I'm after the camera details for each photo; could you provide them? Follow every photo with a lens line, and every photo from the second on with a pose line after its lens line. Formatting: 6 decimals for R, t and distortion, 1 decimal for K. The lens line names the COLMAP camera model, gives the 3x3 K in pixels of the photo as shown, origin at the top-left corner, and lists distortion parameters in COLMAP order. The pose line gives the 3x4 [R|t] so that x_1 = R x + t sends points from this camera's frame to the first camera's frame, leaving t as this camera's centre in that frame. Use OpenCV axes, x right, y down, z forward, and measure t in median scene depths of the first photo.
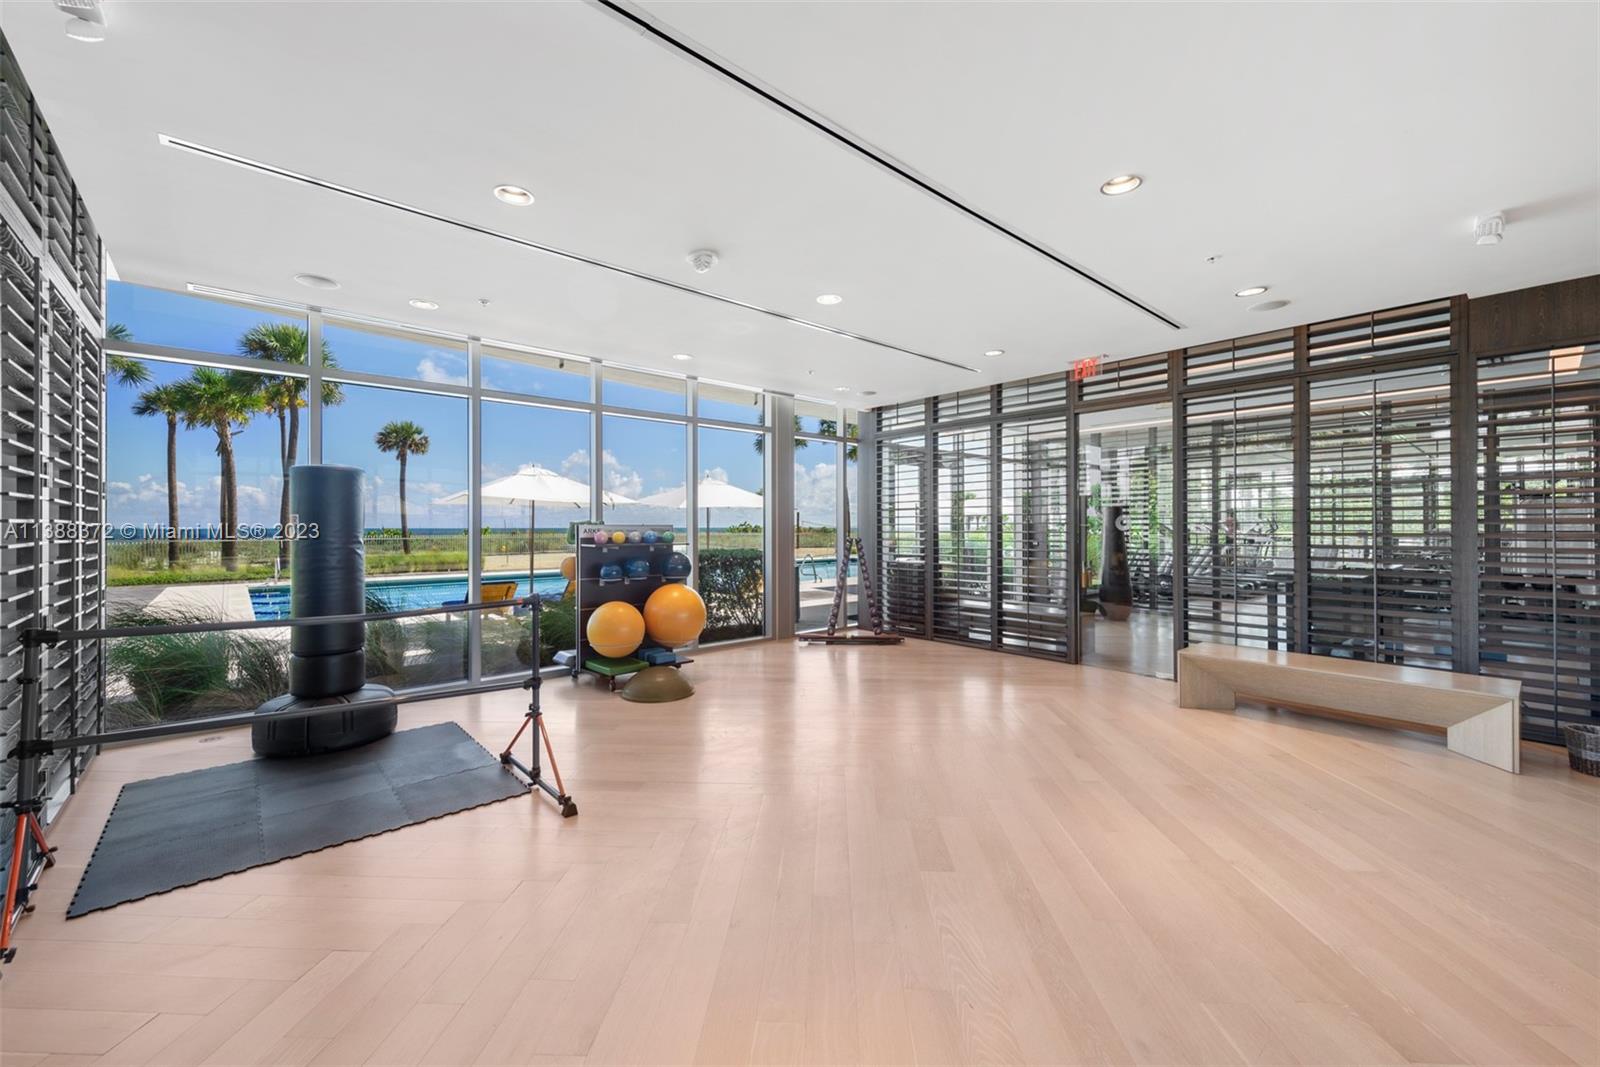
lens RADIAL K [[638.3, 0, 797.0], [0, 638.3, 534.1], [0, 0, 1]] dist [0.014865, -0.007609]
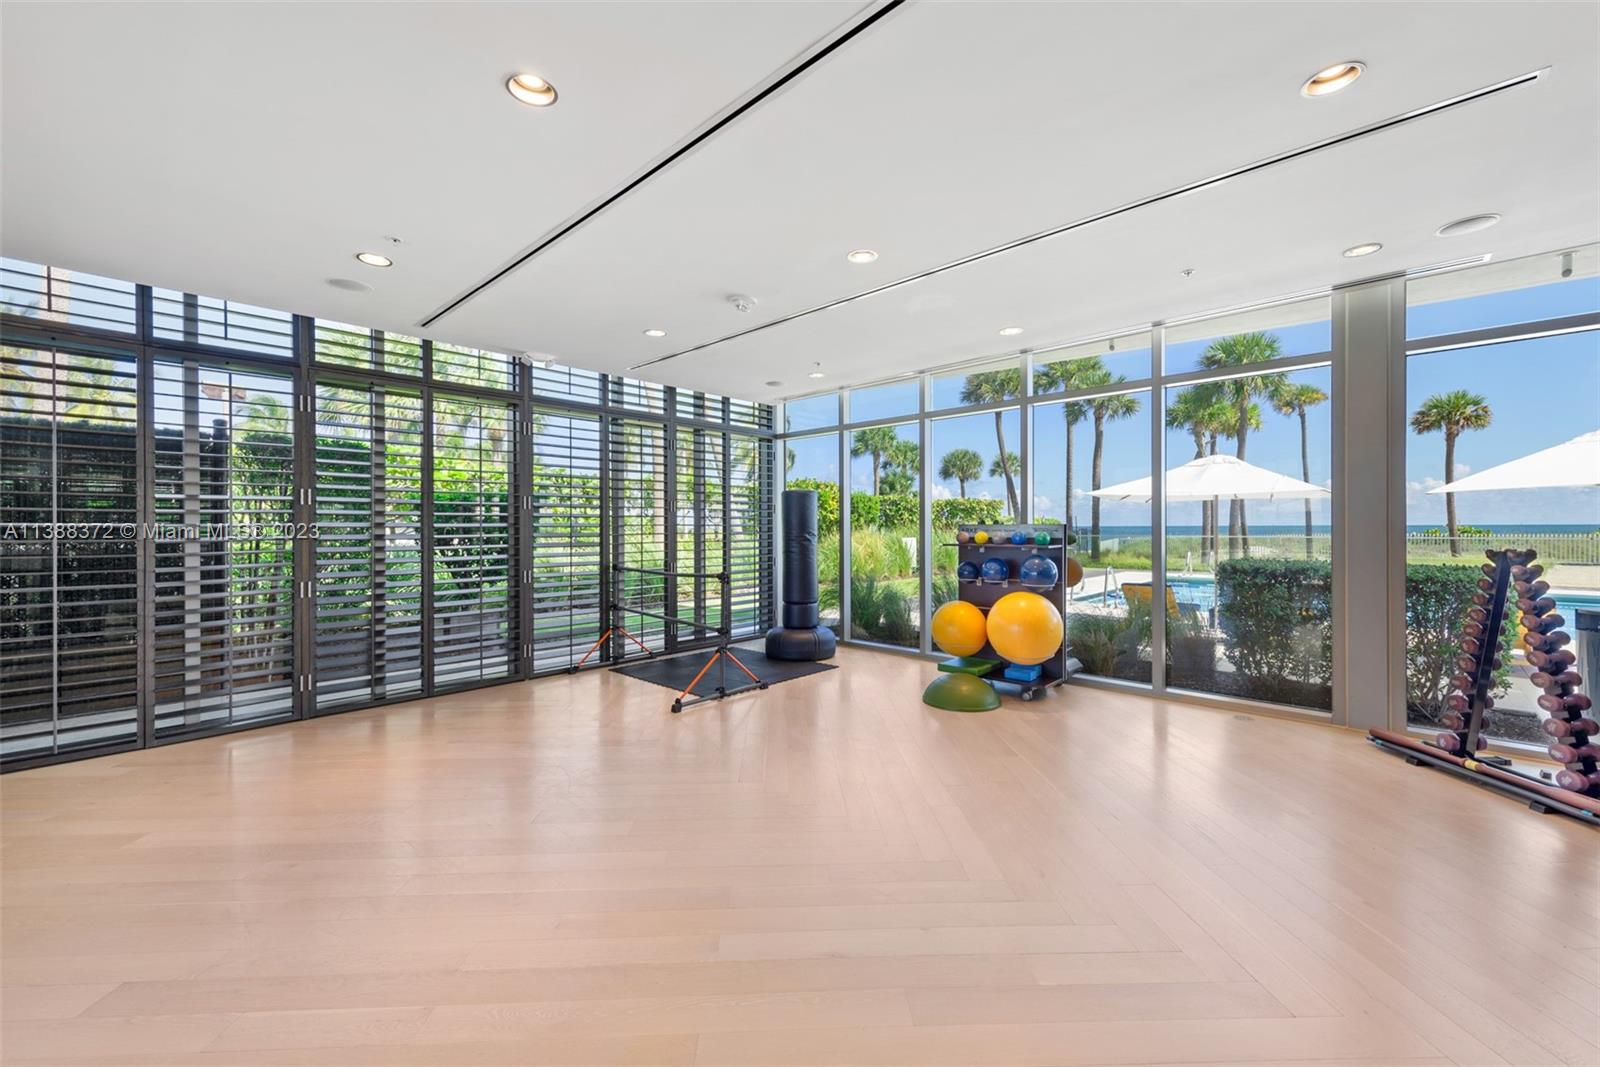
lens RADIAL K [[638.3, 0, 797.0], [0, 638.3, 534.1], [0, 0, 1]] dist [0.014865, -0.007609]
pose [[0.103382, 0.008320, -0.994607, 0.293448], [-0.003888, 0.999961, 0.007961, -0.002851], [0.994634, 0.003044, 0.103411, 0.277079]]
